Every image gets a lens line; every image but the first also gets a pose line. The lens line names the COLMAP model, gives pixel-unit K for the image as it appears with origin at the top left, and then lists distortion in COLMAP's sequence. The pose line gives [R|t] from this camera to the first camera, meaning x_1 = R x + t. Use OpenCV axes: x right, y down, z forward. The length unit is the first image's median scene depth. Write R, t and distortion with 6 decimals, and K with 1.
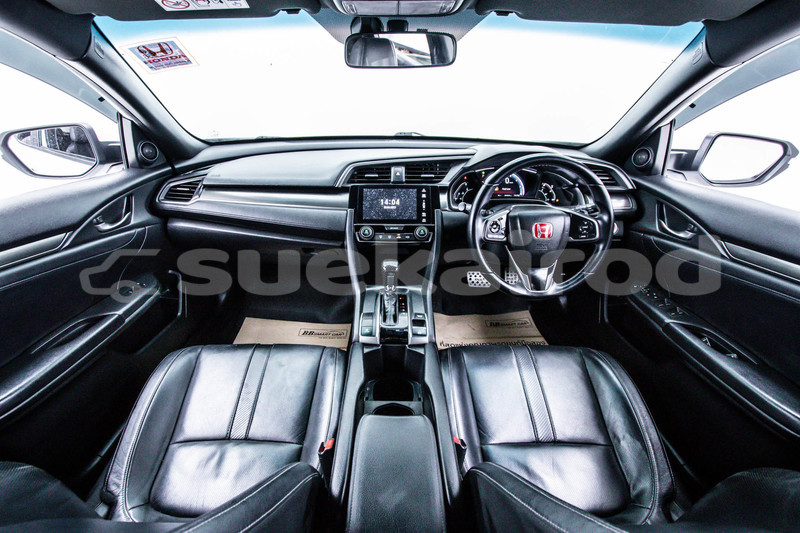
lens RADIAL K [[378.2, 0, 400.0], [0, 378.2, 266.5], [0, 0, 1]] dist [-0.000194, 0.000011]
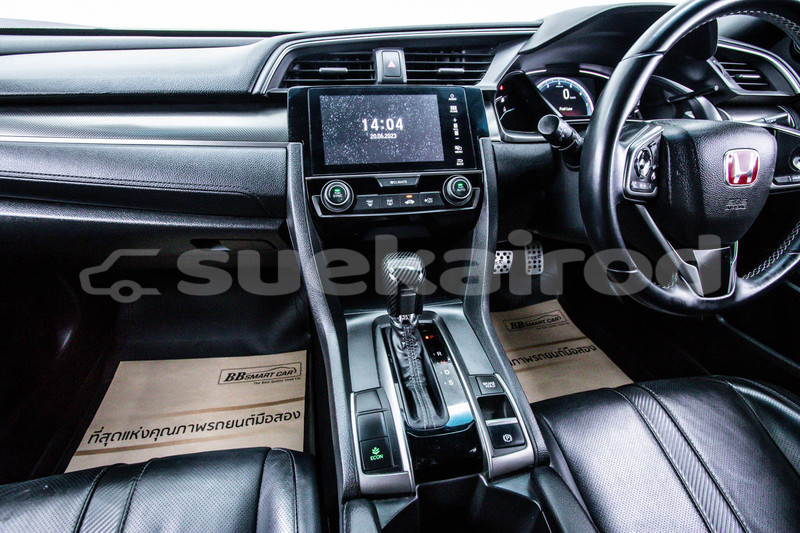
lens RADIAL K [[378.2, 0, 400.0], [0, 378.2, 266.5], [0, 0, 1]] dist [-0.000194, 0.000011]
pose [[0.984335, -0.083950, 0.155037, -0.090358], [0.072506, 0.994309, 0.078056, -0.035857], [-0.160708, -0.065592, 0.984820, 0.541105]]
